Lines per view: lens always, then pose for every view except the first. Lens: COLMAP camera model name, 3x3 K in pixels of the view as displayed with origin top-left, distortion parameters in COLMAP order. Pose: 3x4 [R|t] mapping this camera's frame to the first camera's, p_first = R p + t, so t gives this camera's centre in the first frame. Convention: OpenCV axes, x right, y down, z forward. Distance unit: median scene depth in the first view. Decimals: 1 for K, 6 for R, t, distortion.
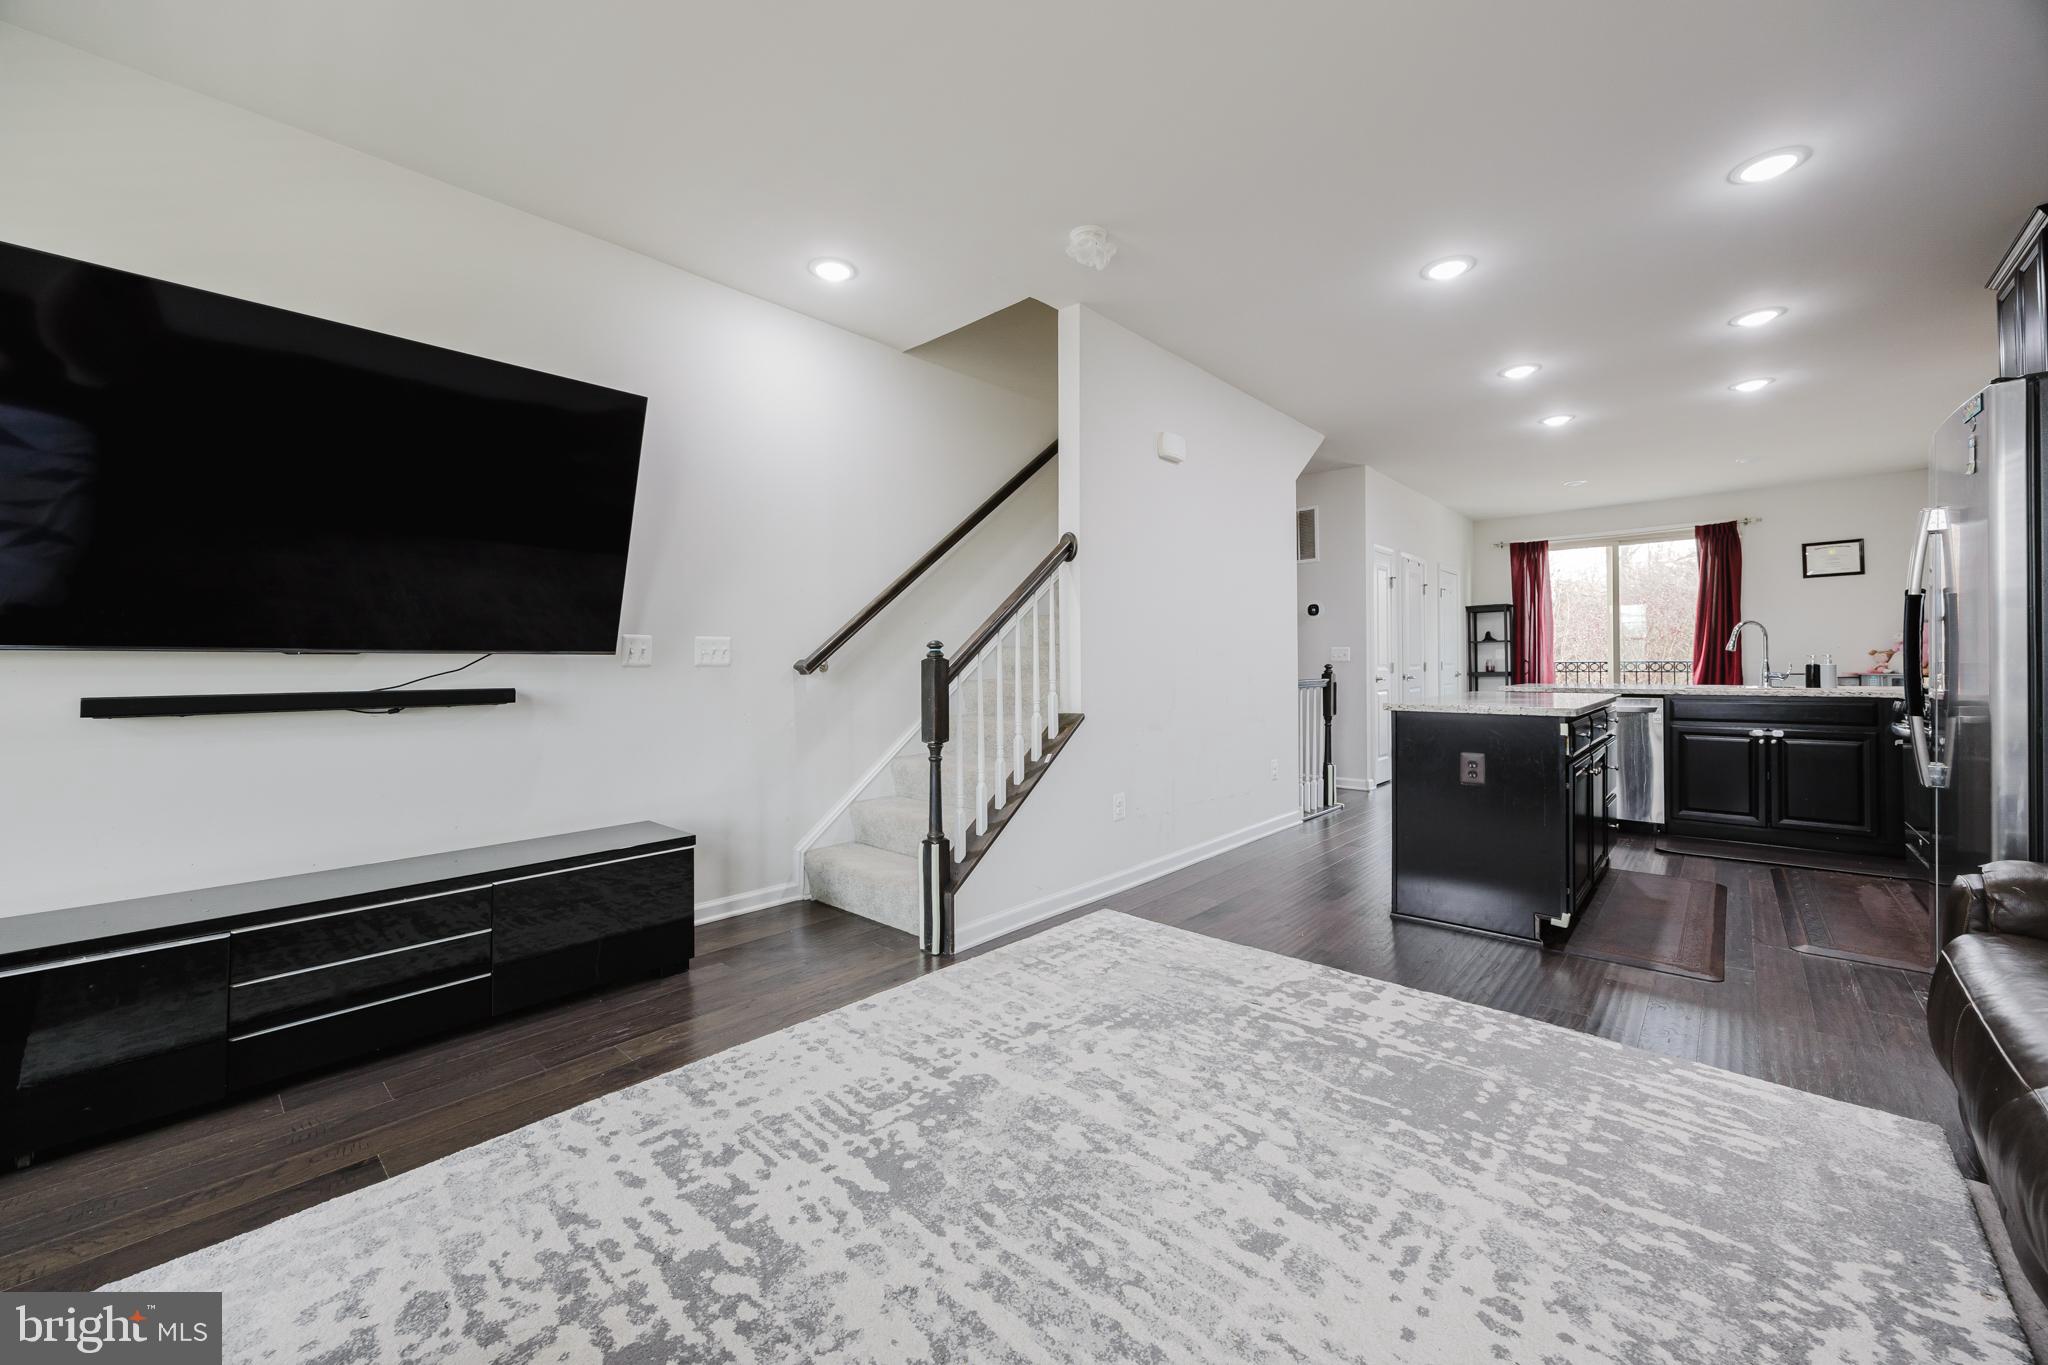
lens RADIAL K [[785.9, 0, 1022.9], [0, 785.9, 653.9], [0, 0, 1]] dist [-0.000197, -0.000586]
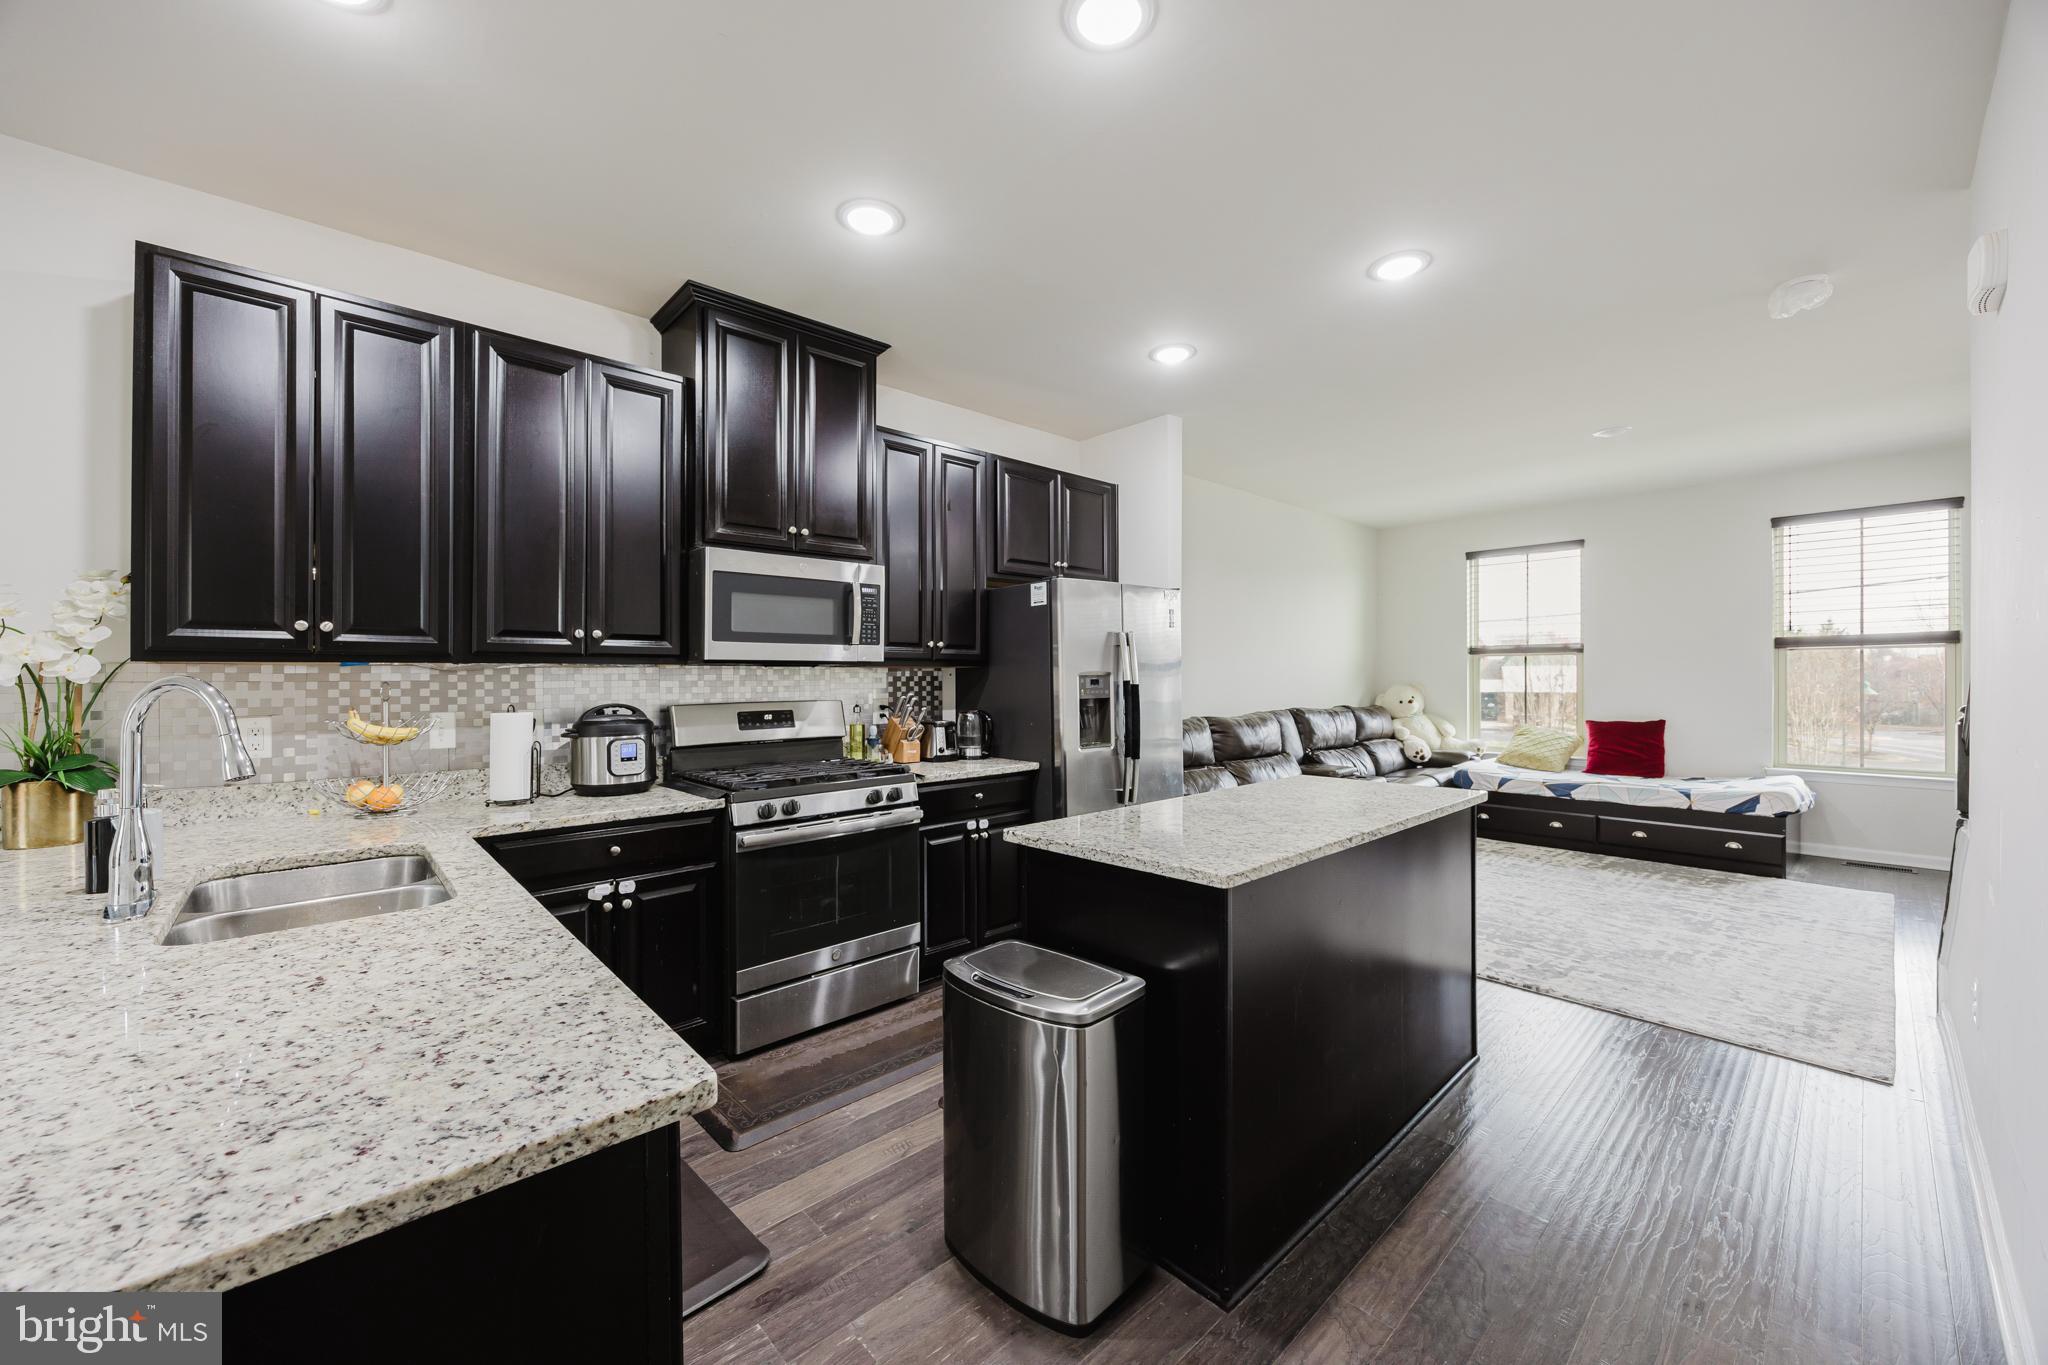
lens RADIAL K [[785.9, 0, 1022.3], [0, 785.9, 680.8], [0, 0, 1]] dist [-0.000197, -0.000586]
pose [[-0.995986, 0.015493, 0.088160, 1.225428], [0.014734, 0.999849, -0.009252, -0.071205], [-0.088290, -0.007916, -0.996063, 2.639225]]
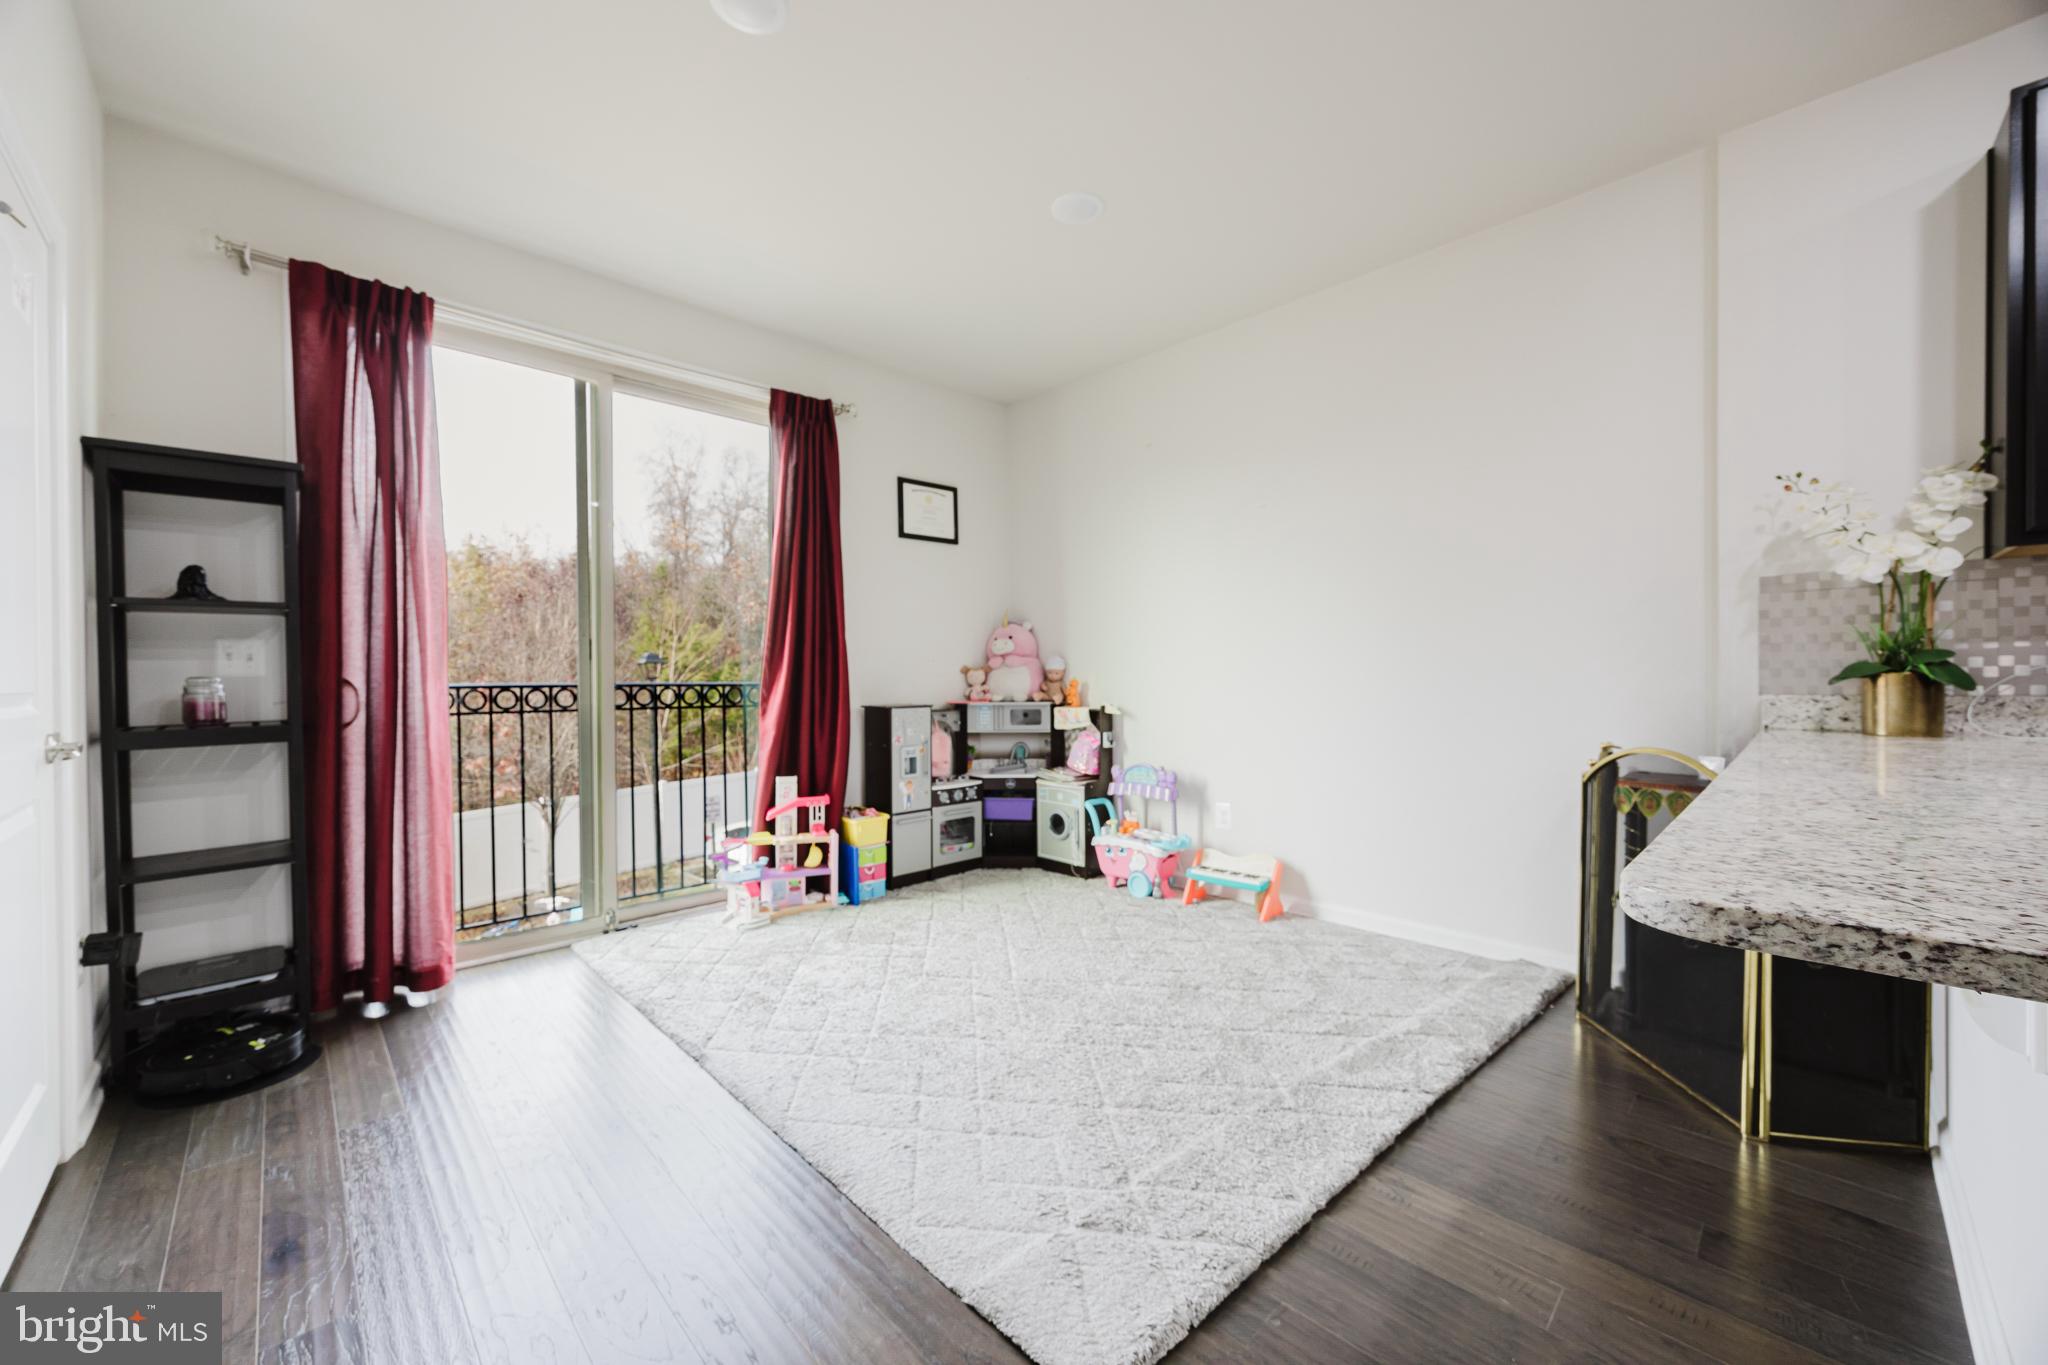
lens RADIAL K [[762.3, 0, 1017.1], [0, 762.3, 681.3], [0, 0, 1]] dist [-0.006620, -0.000834]
pose [[0.063209, 0.004471, 0.997990, 1.440323], [-0.006321, 0.999972, -0.004080, 0.032094], [-0.997980, -0.006050, 0.063235, 2.829415]]
